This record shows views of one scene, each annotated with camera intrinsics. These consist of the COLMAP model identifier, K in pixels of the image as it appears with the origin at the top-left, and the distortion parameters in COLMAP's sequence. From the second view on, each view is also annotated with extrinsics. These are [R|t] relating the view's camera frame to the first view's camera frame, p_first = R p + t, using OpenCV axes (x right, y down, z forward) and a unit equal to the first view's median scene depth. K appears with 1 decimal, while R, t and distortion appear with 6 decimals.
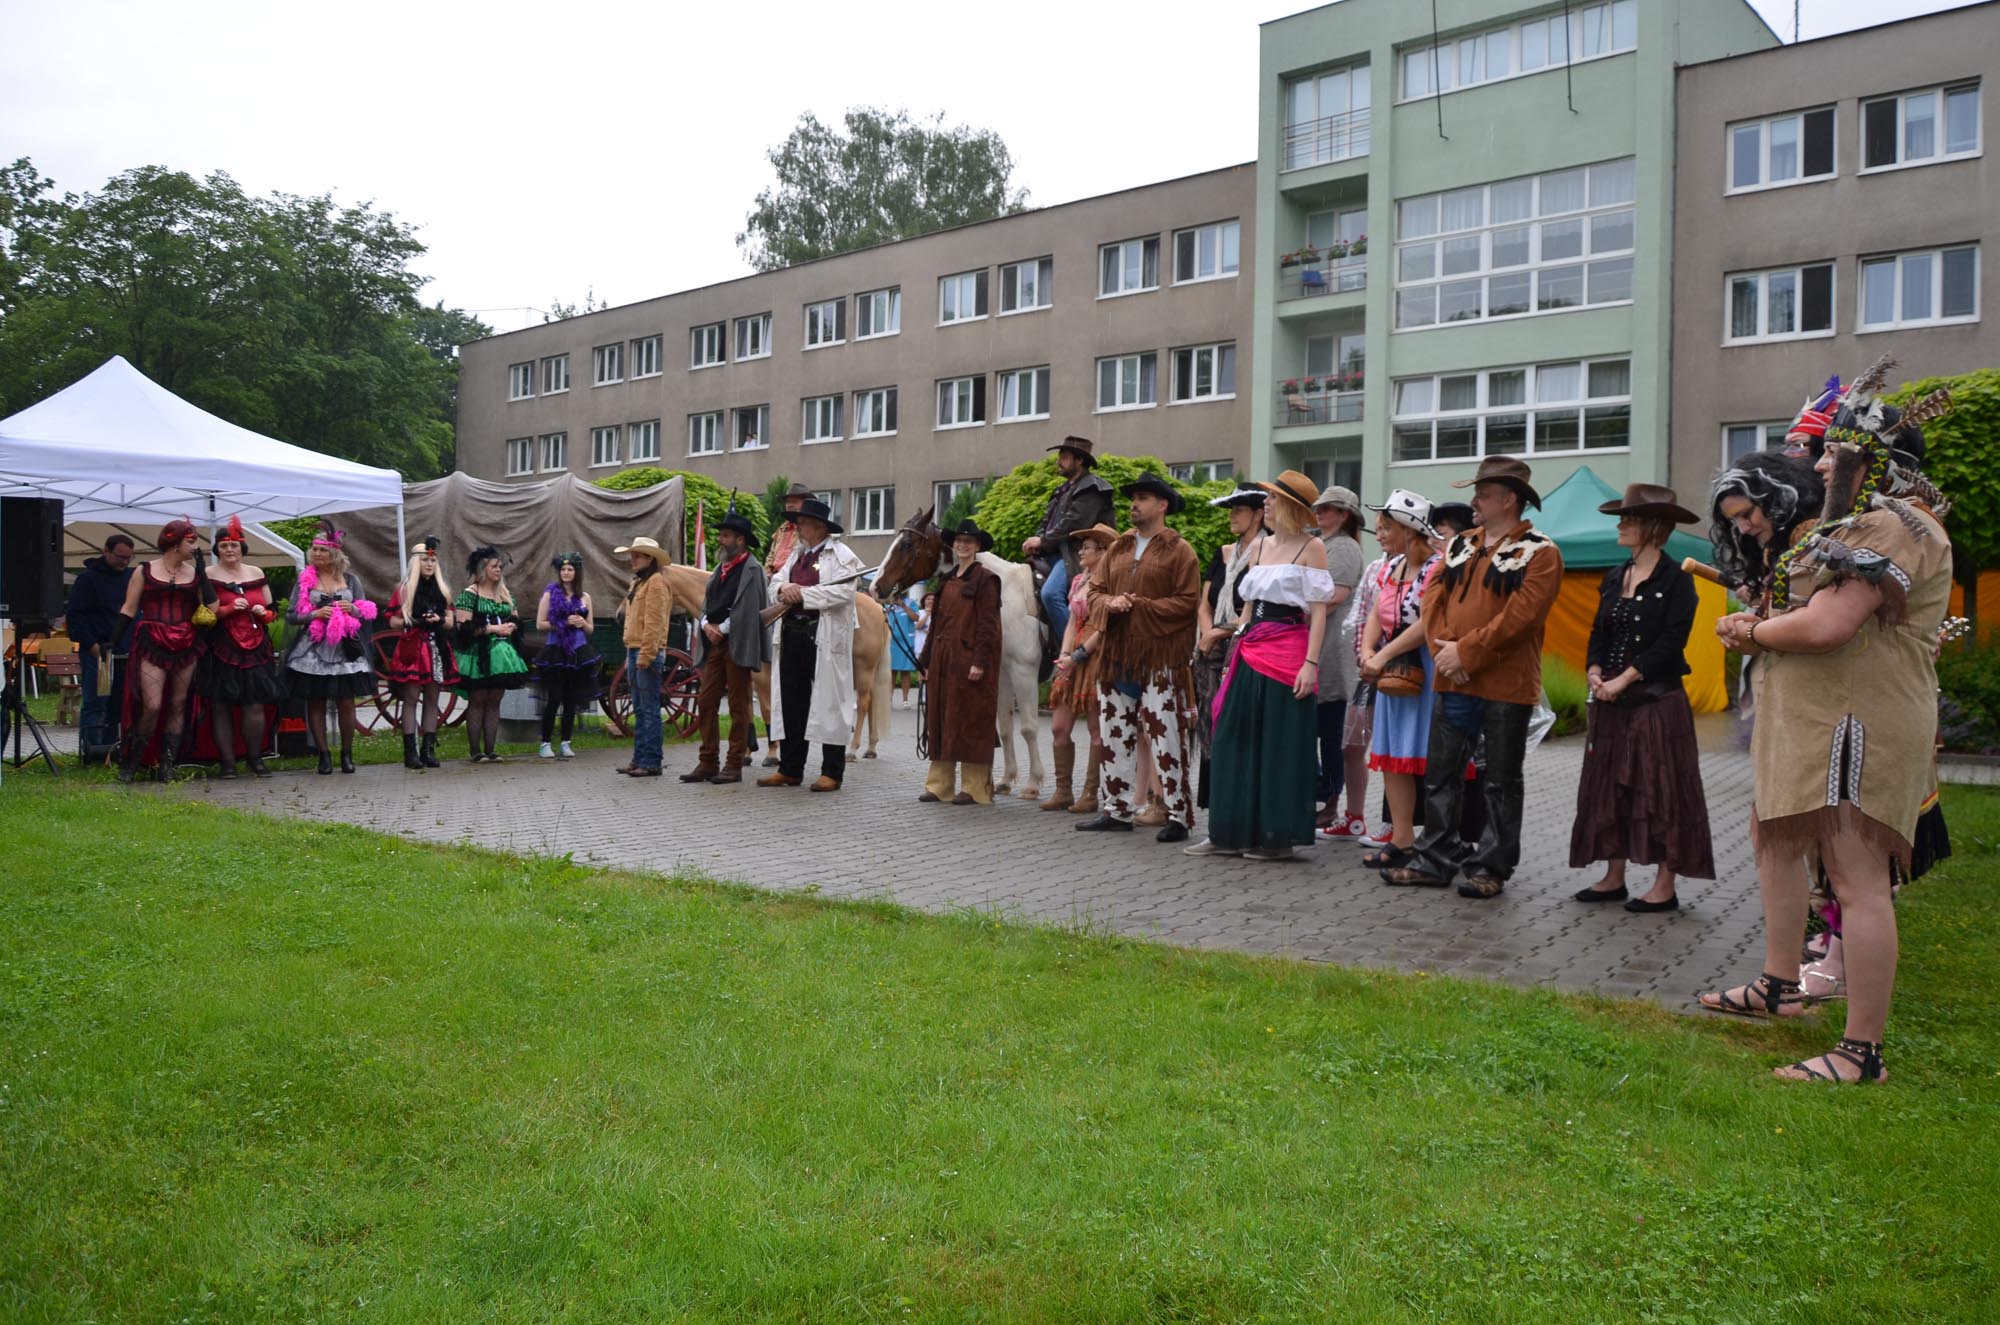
lens RADIAL K [[1526.3, 0, 1000.0], [0, 1526.3, 662.5], [0, 0, 1]] dist [-0.048469, 0.001701]
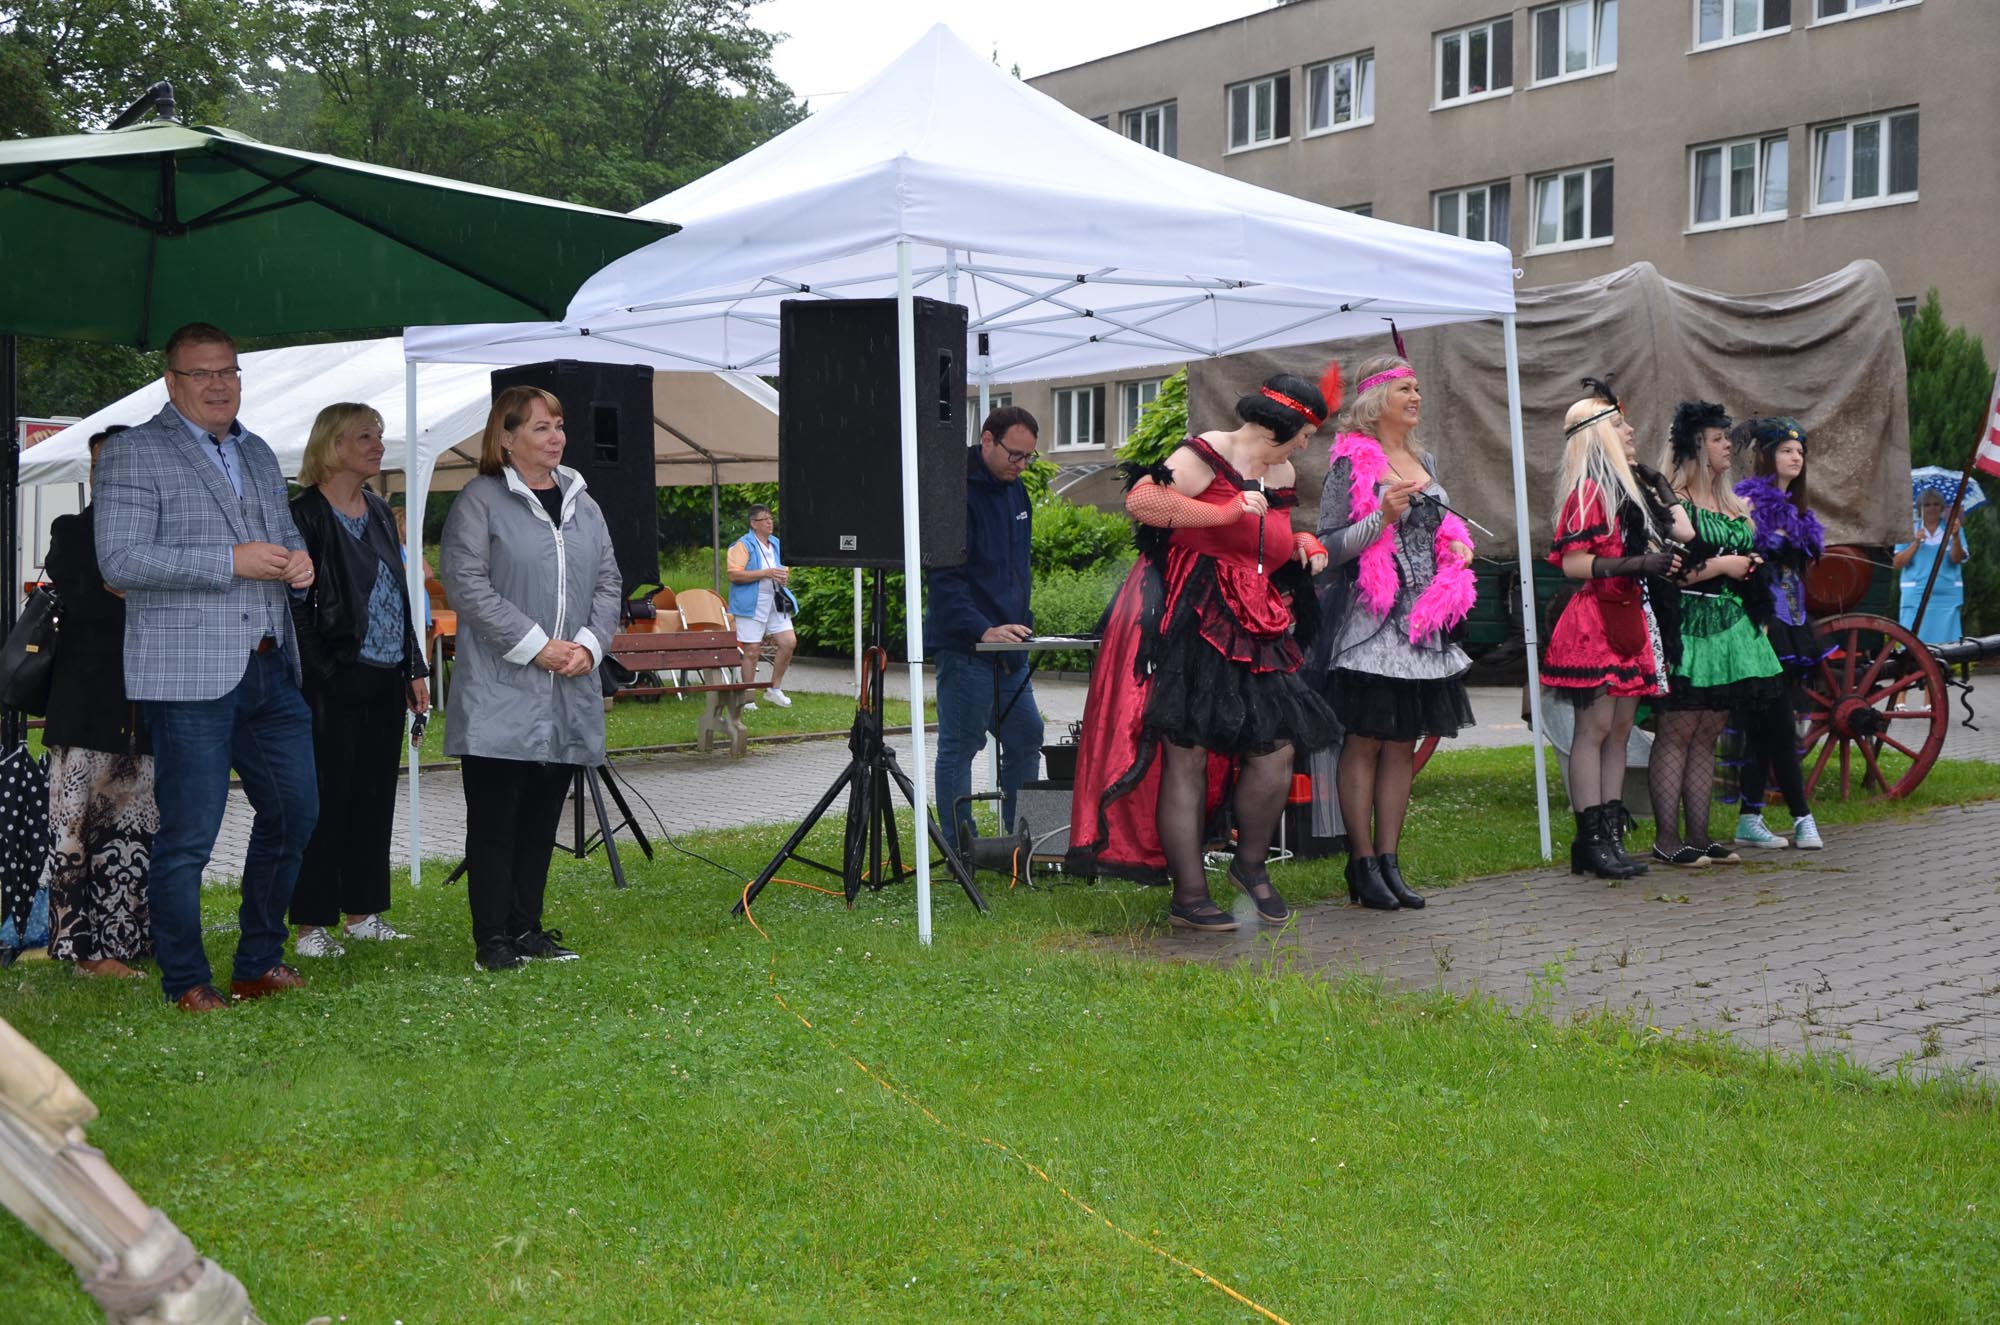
lens RADIAL K [[2406.8, 0, 1000.0], [0, 2406.8, 662.5], [0, 0, 1]] dist [-0.056627, -0.017895]
pose [[0.973378, -0.006206, -0.229124, -0.098500], [0.008930, 0.999901, 0.010858, -0.001569], [0.229034, -0.012615, 0.973337, 0.061538]]
